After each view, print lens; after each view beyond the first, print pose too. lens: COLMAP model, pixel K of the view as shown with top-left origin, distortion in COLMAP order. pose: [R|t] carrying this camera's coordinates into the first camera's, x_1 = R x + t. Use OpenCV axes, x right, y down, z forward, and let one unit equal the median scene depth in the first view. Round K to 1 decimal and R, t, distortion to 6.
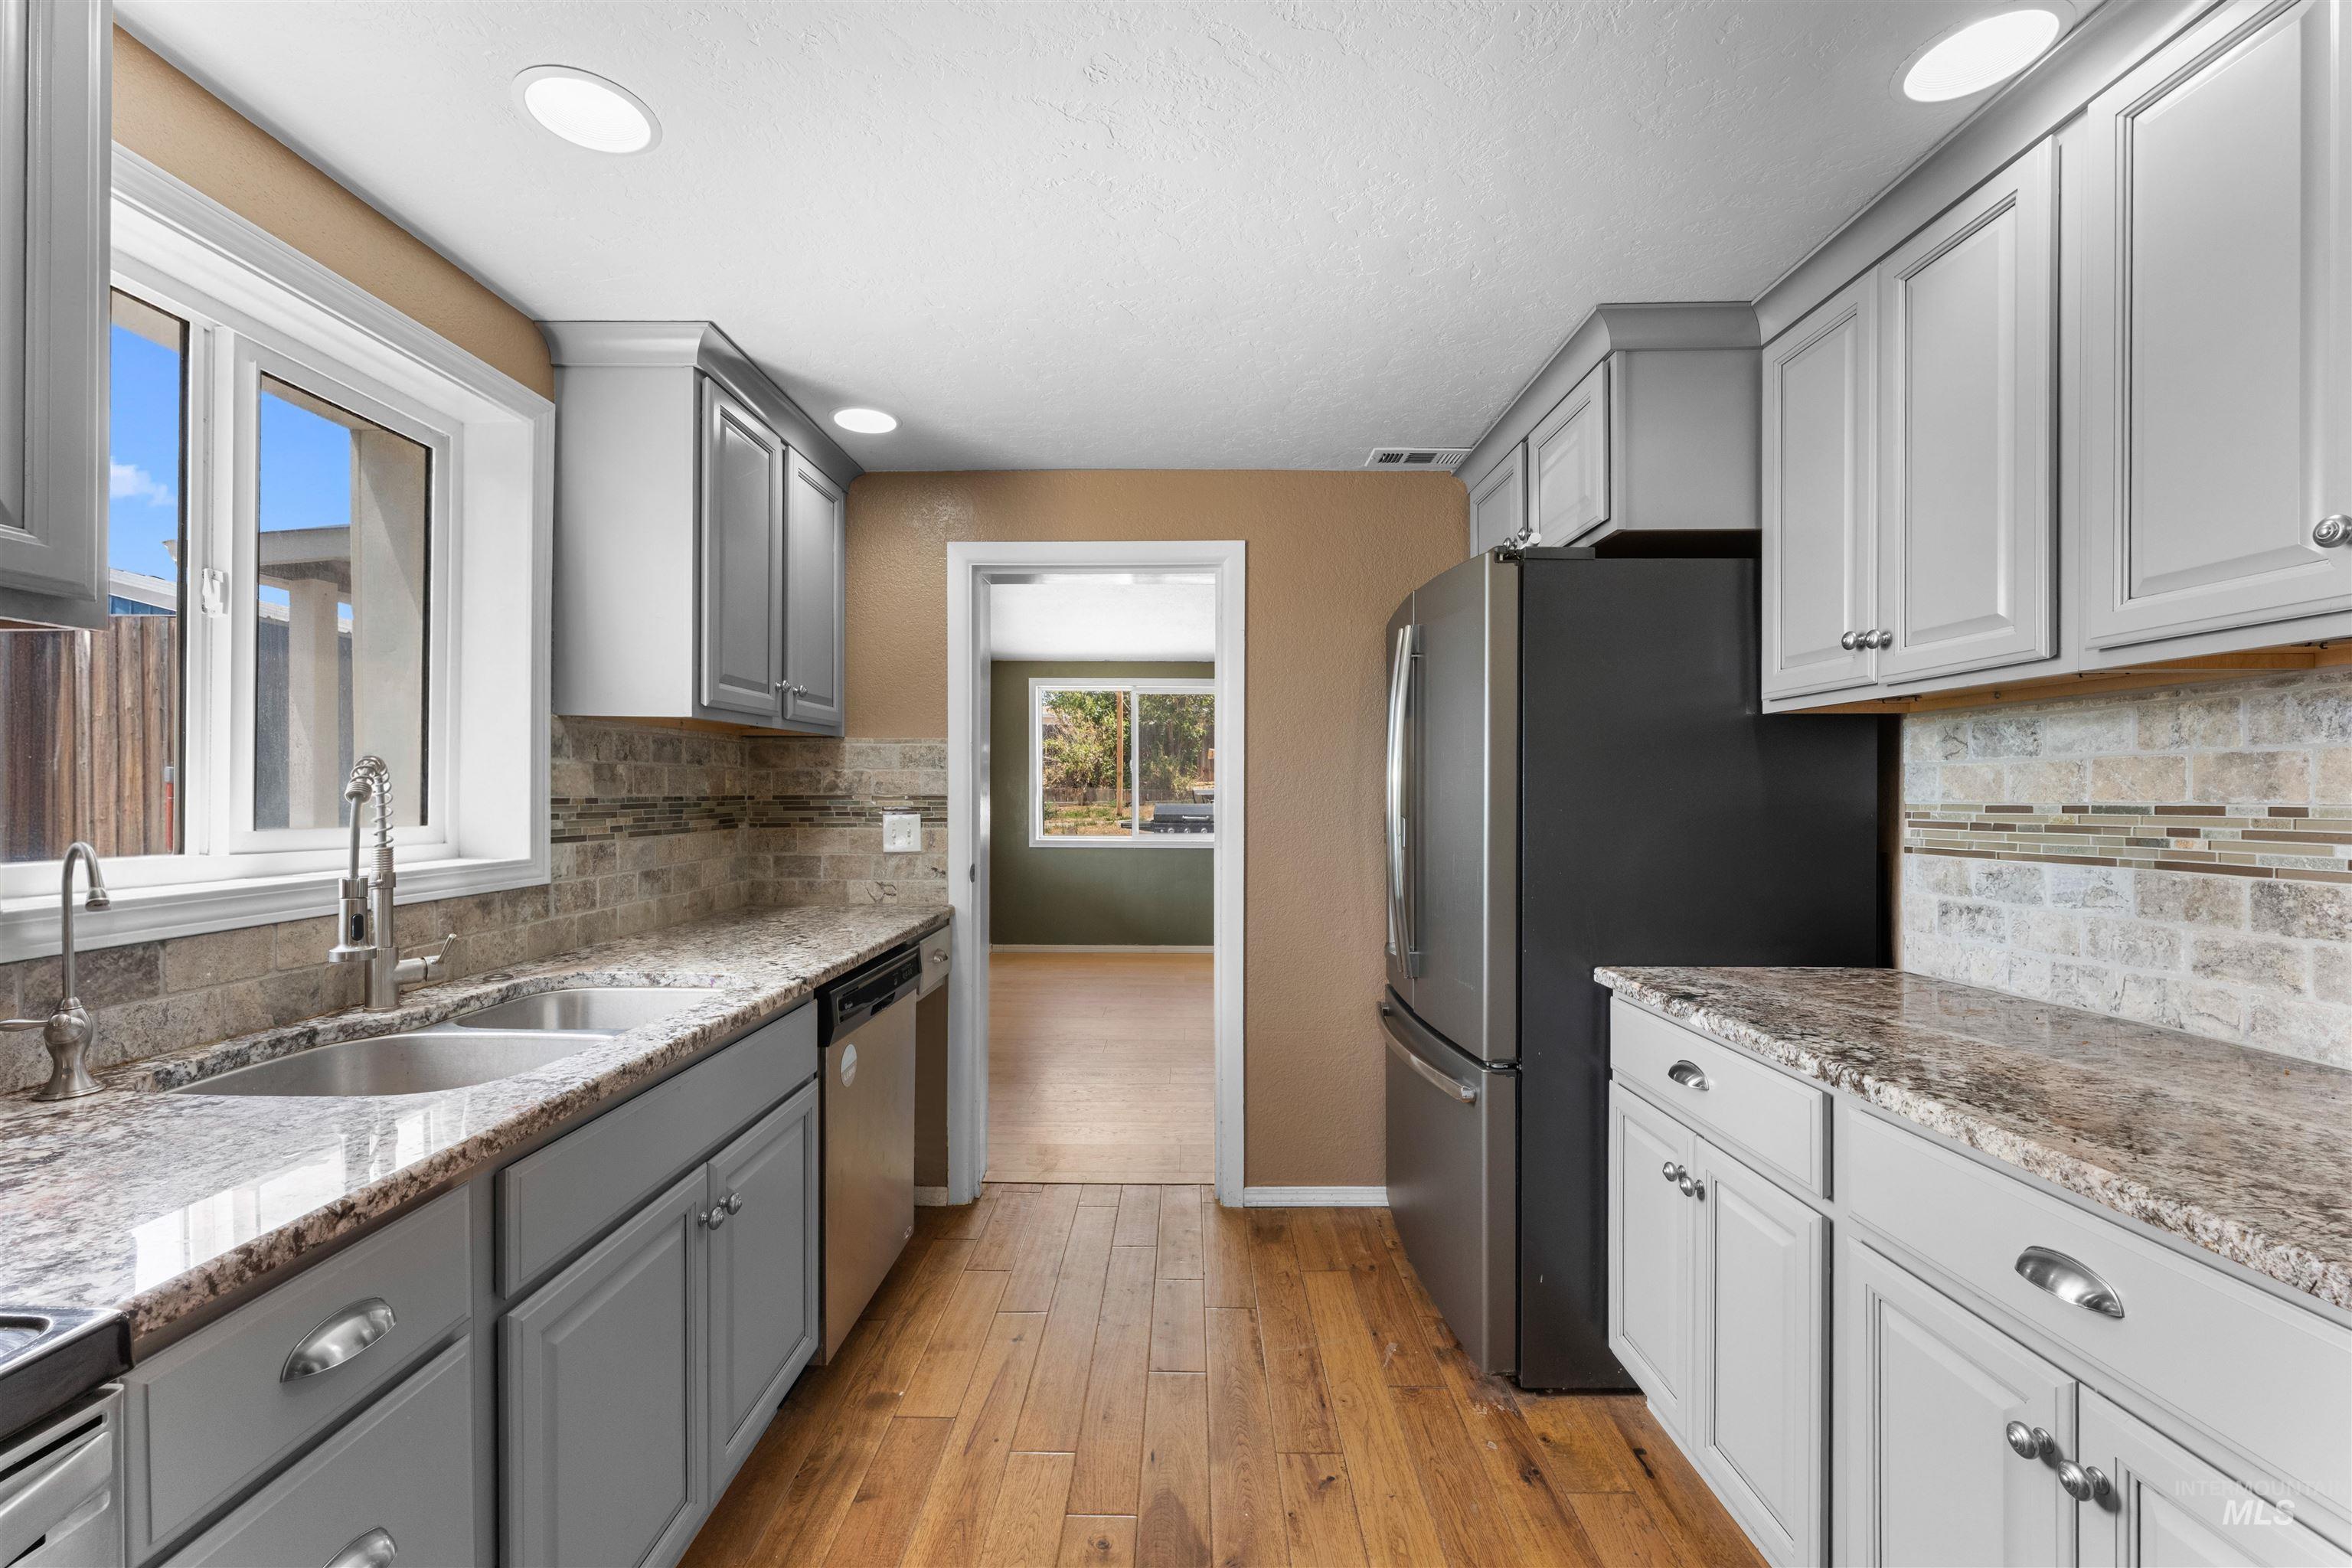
lens RADIAL K [[946.9, 0, 1168.7], [0, 946.9, 798.9], [0, 0, 1]] dist [0.002295, -0.001212]
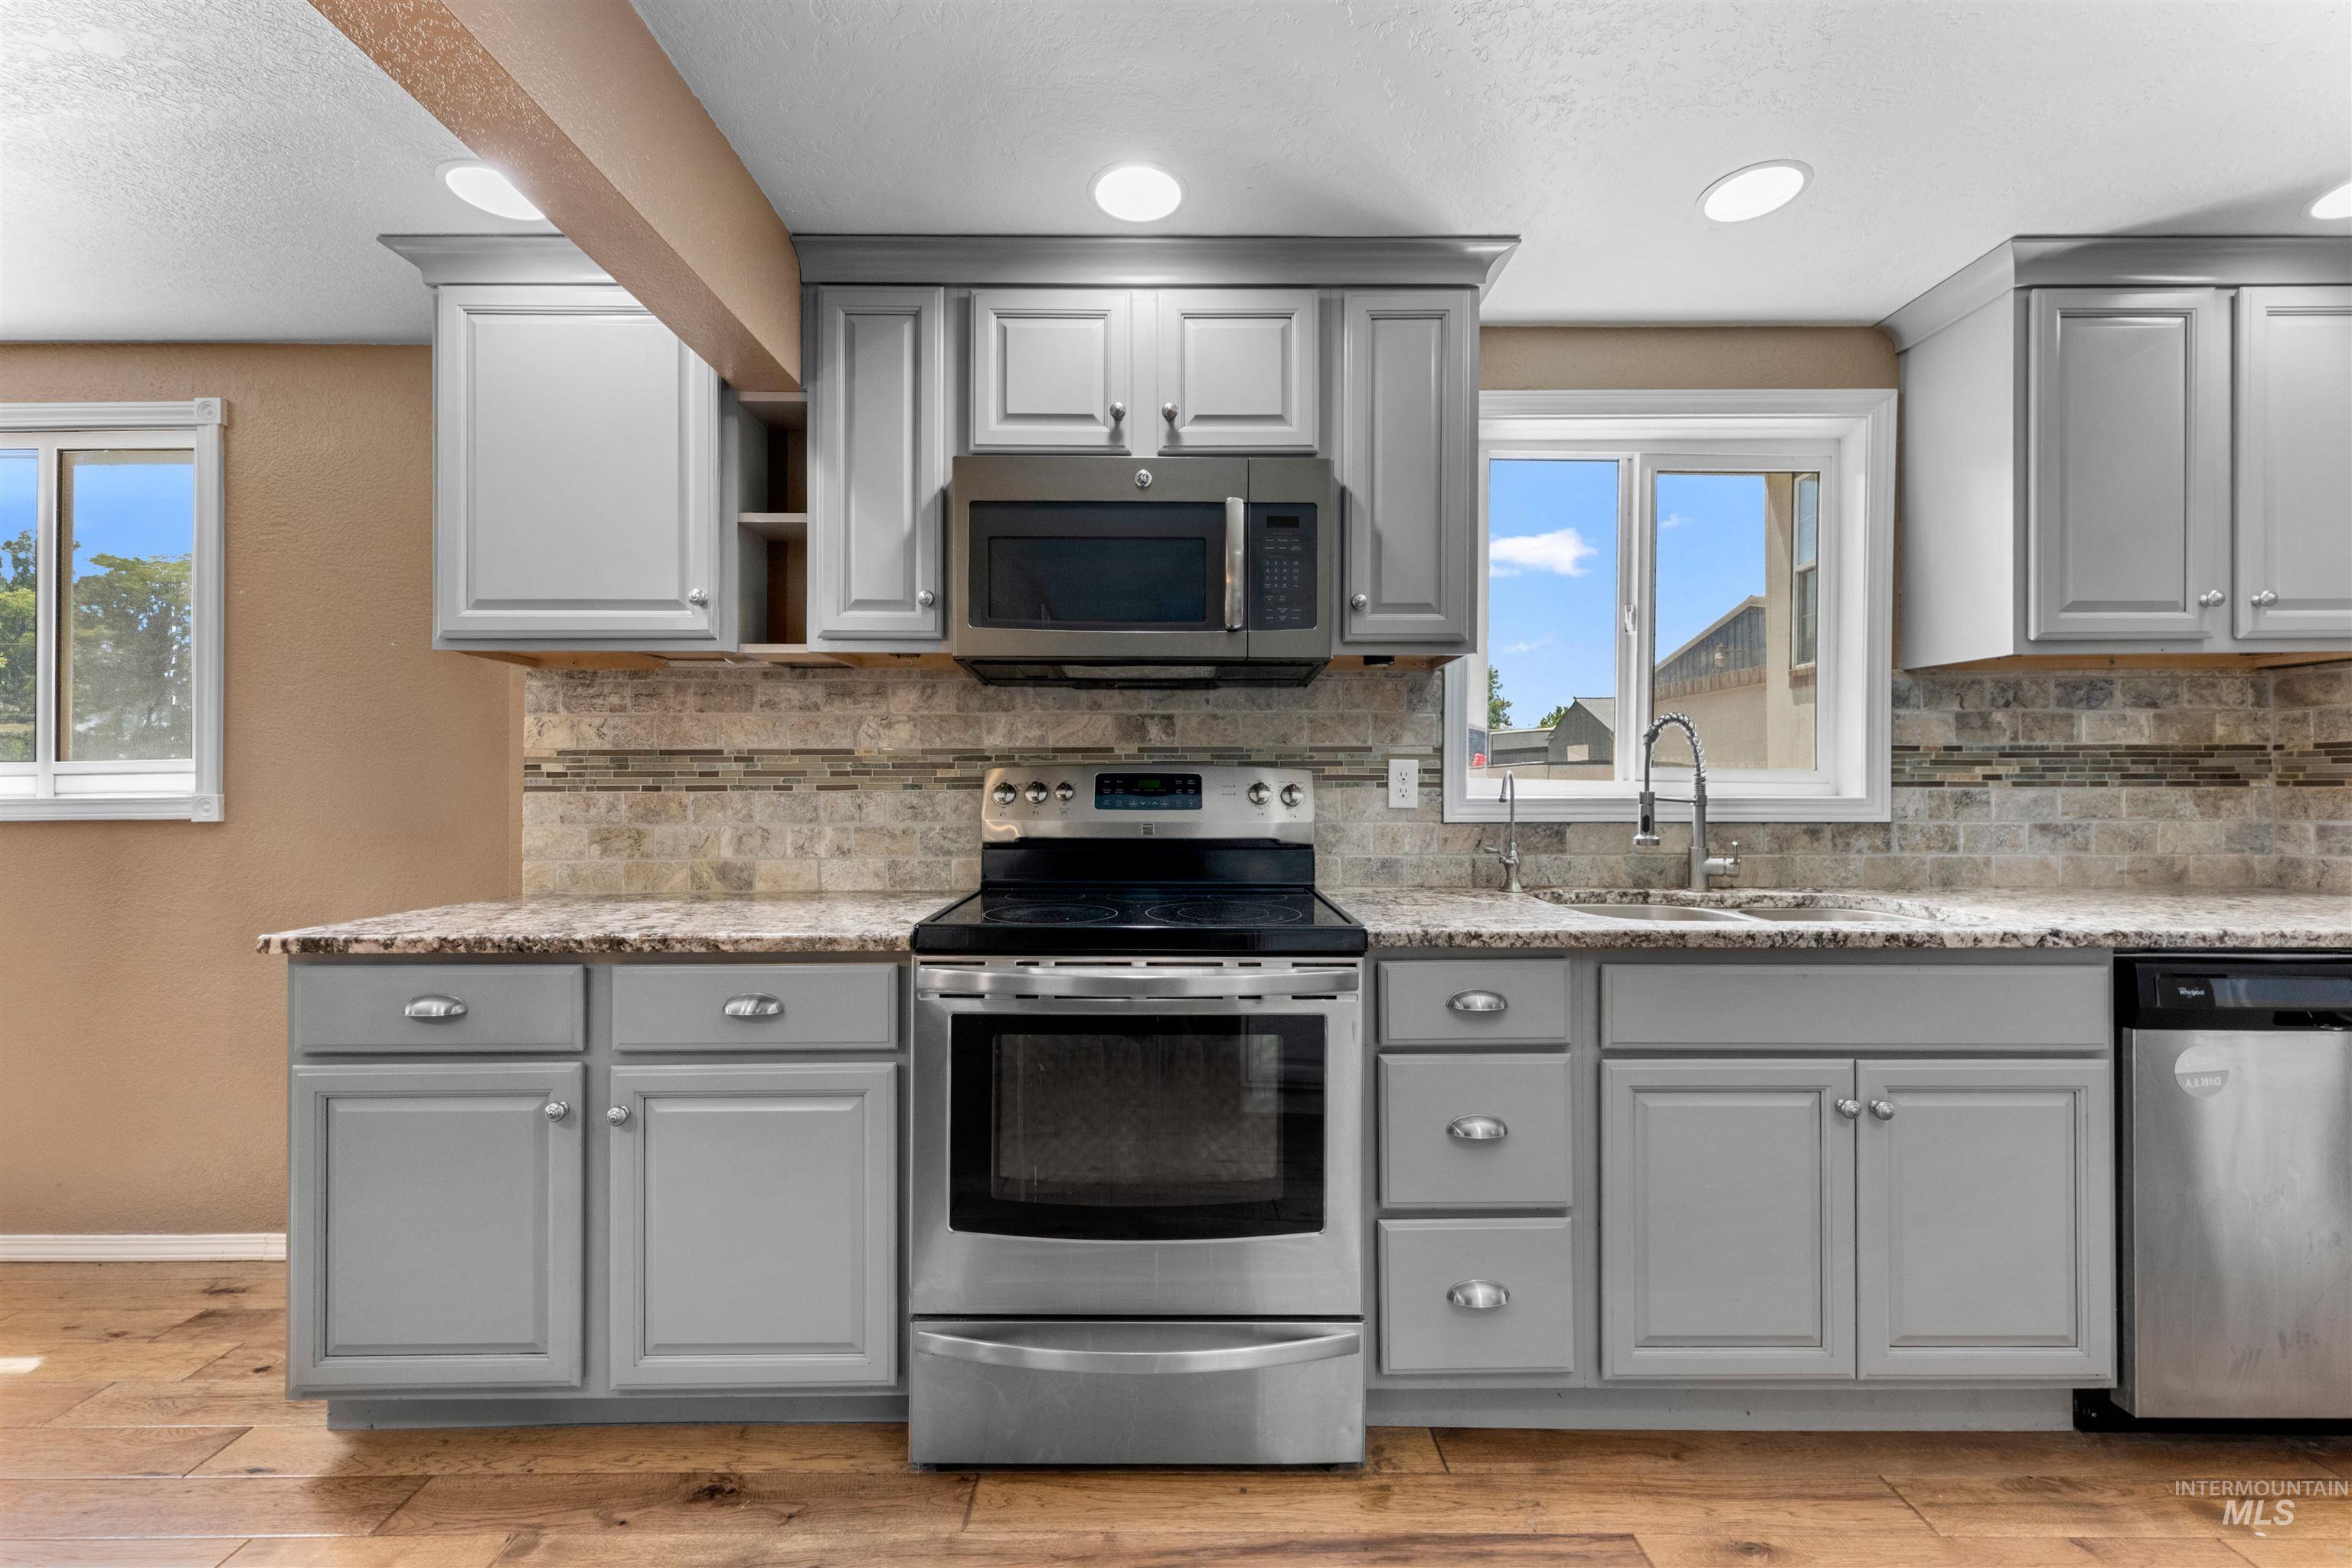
lens RADIAL K [[946.9, 0, 1175.1], [0, 946.9, 779.7], [0, 0, 1]] dist [0.002295, -0.001212]
pose [[0.026754, -0.007082, -0.999617, 0.410939], [-0.008797, 0.999935, -0.007320, 0.052210], [0.999603, 0.008990, 0.026690, 0.128037]]
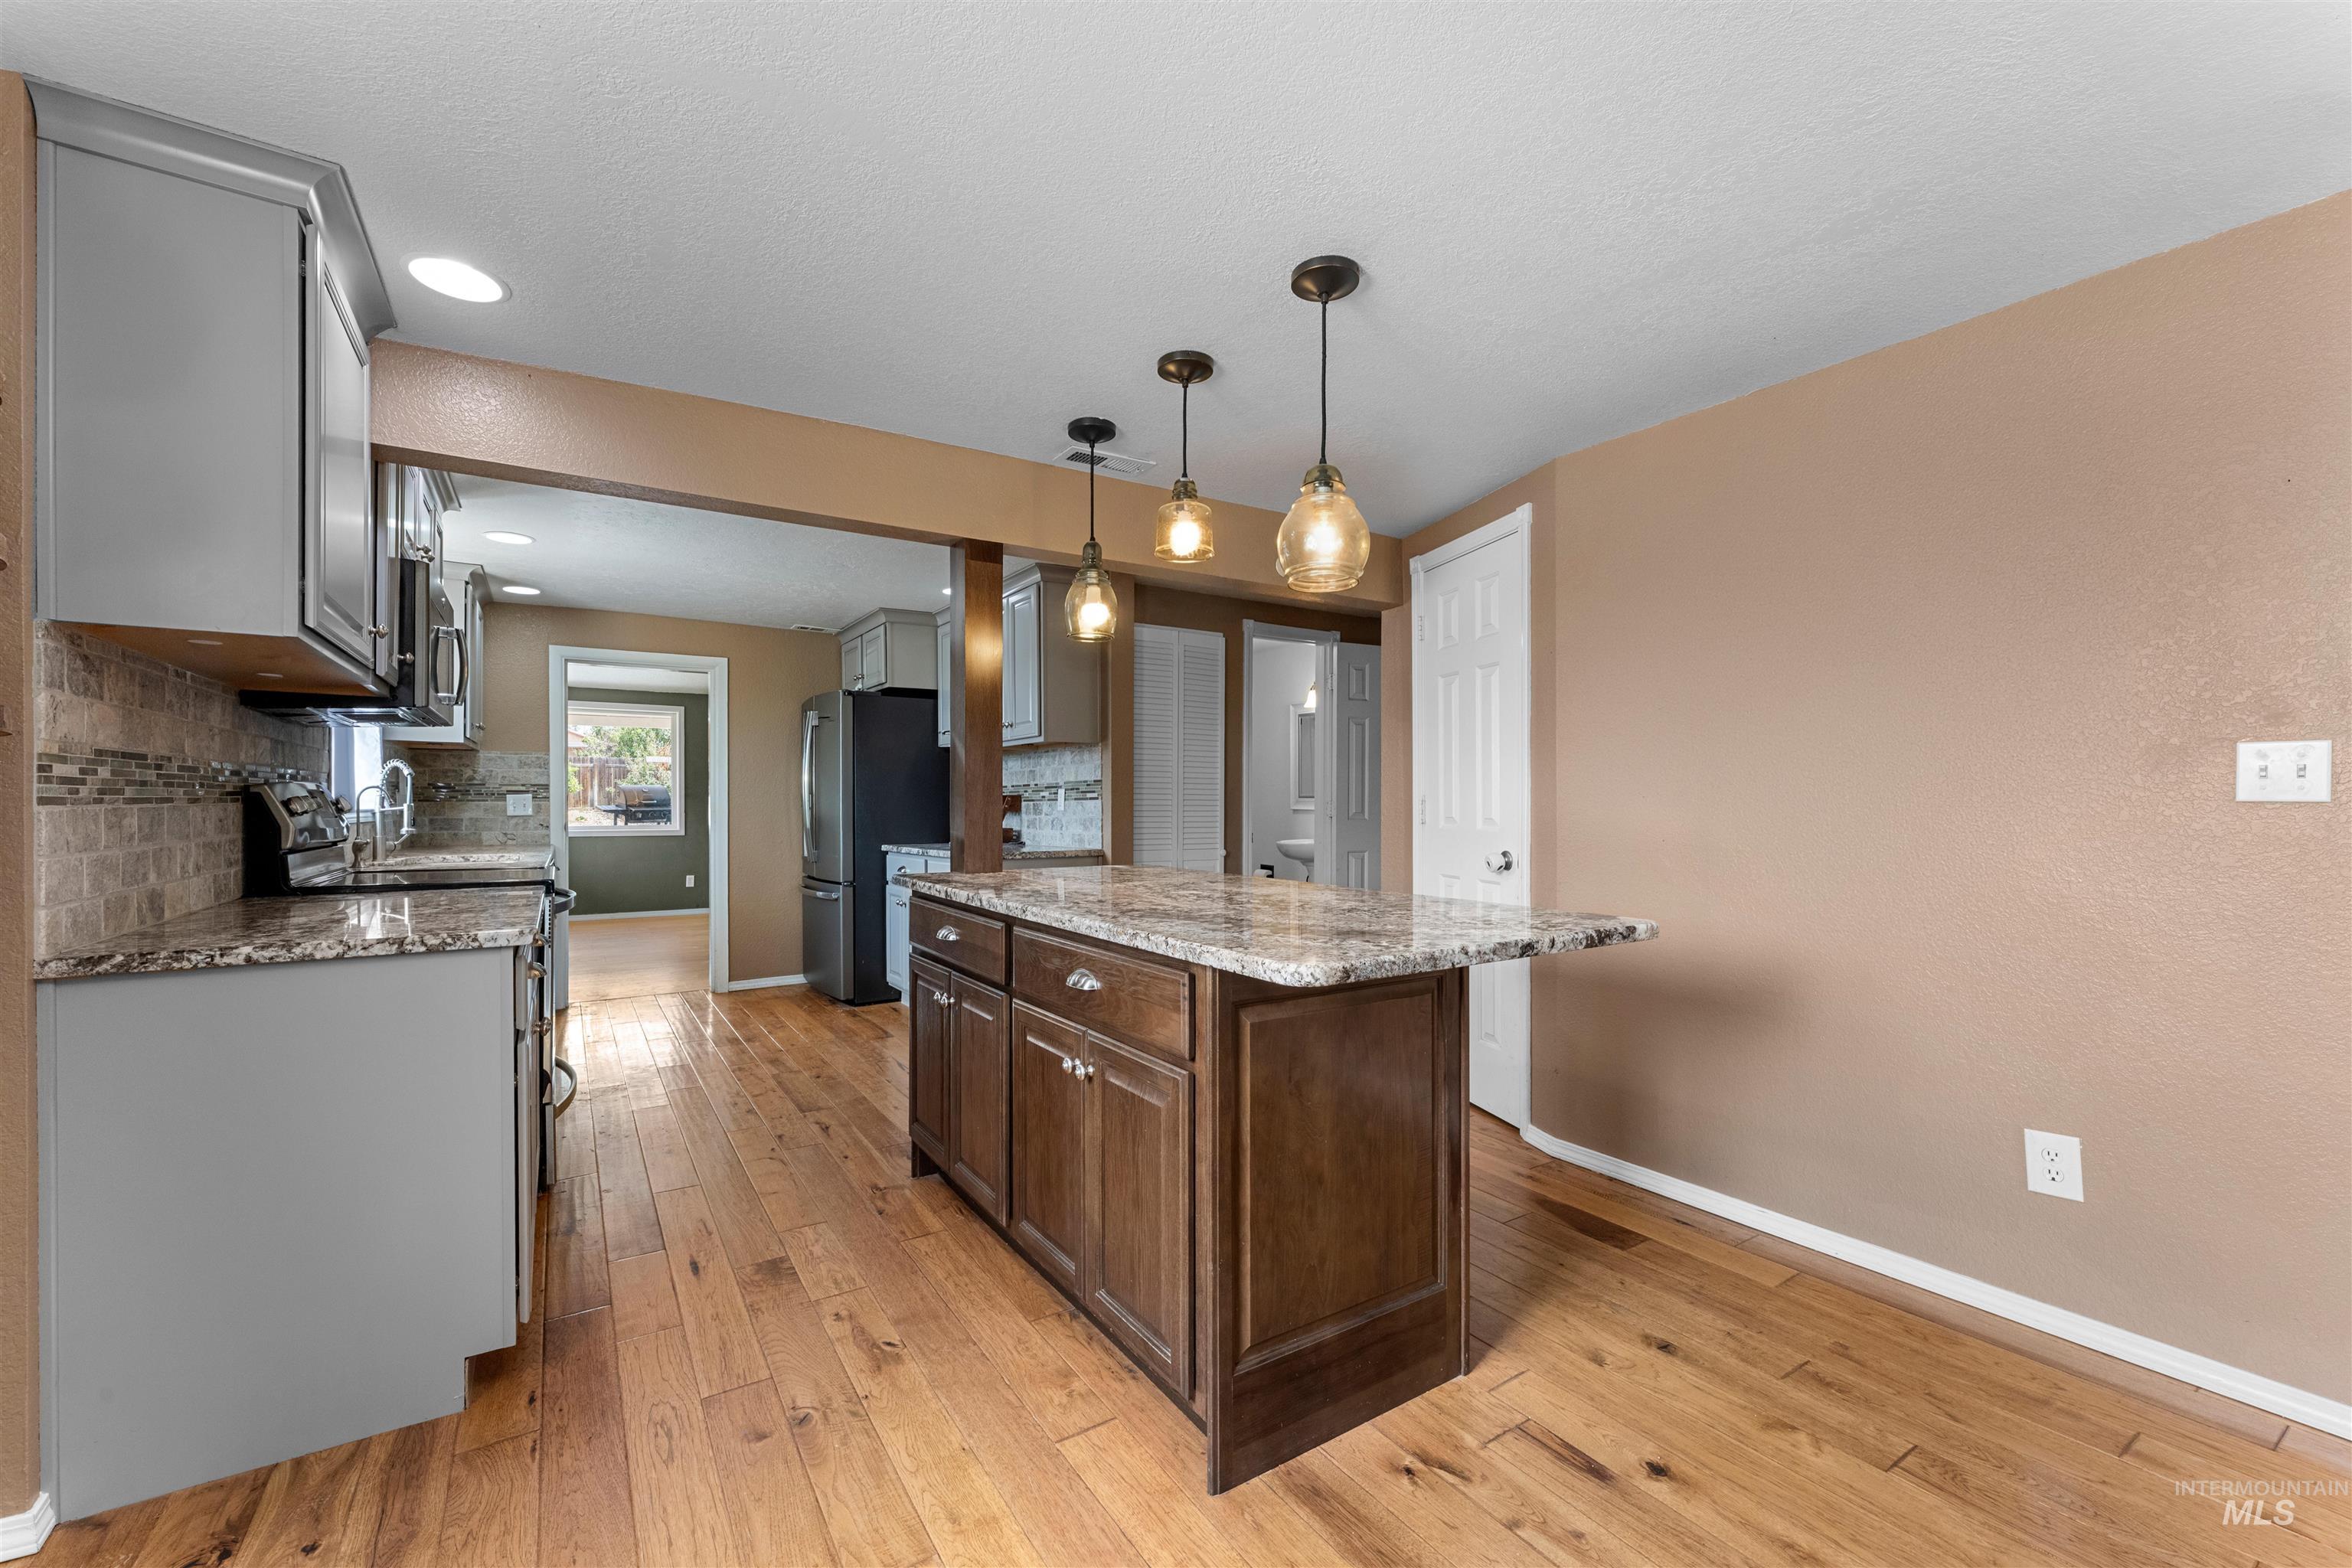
lens RADIAL K [[946.9, 0, 1169.8], [0, 946.9, 807.3], [0, 0, 1]] dist [0.002295, -0.001212]
pose [[0.829346, -0.006480, 0.558697, -0.357205], [0.008933, 0.999959, -0.001662, 0.074198], [-0.558663, 0.006369, 0.829370, -1.594129]]
